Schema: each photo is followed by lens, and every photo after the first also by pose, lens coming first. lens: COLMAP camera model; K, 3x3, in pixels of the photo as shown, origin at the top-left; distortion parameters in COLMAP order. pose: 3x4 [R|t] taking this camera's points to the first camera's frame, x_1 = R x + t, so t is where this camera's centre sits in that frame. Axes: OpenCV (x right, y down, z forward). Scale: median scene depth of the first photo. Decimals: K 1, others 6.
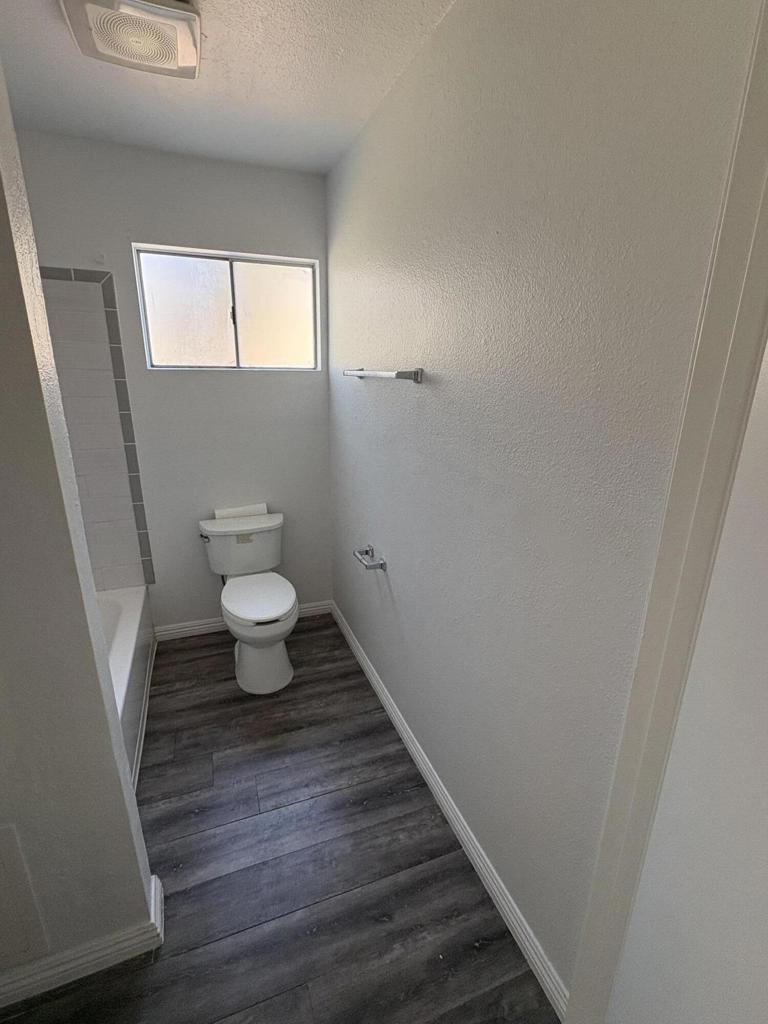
lens RADIAL K [[474.0, 0, 385.1], [0, 474.0, 512.5], [0, 0, 1]] dist [0.001461, 0.000147]
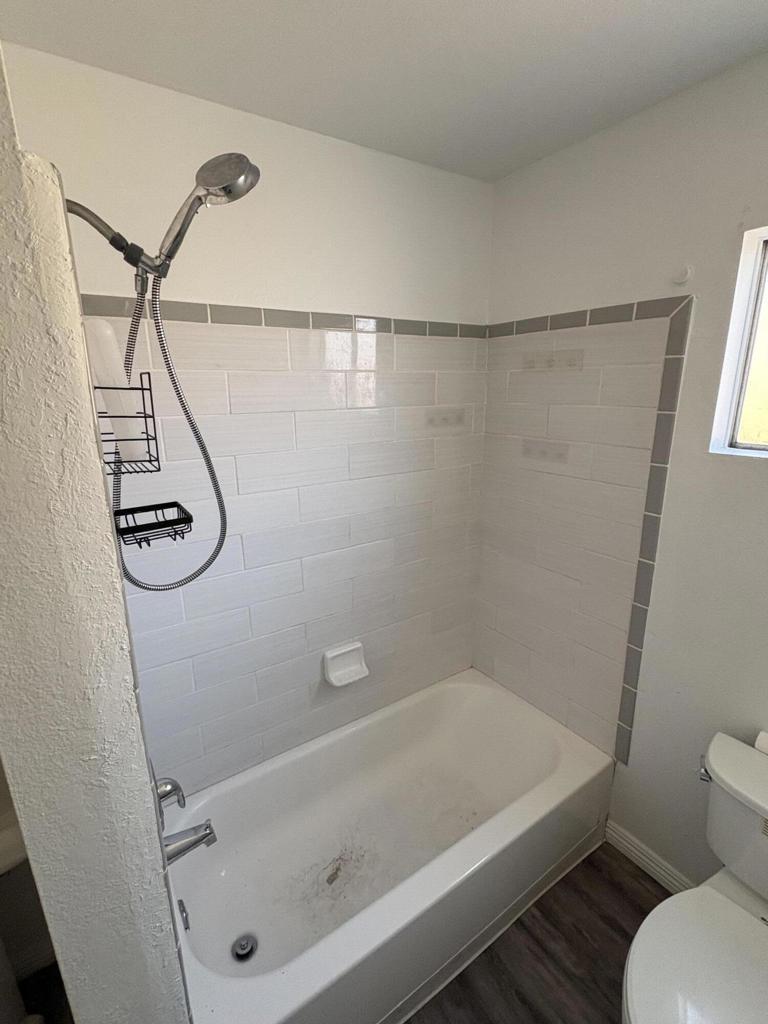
lens RADIAL K [[474.0, 0, 385.7], [0, 474.0, 511.3], [0, 0, 1]] dist [0.001461, 0.000147]
pose [[0.234552, 0.234930, -0.943288, -0.034757], [-0.276450, 0.946413, 0.166968, -0.211865], [0.931966, 0.221609, 0.286929, 0.463763]]
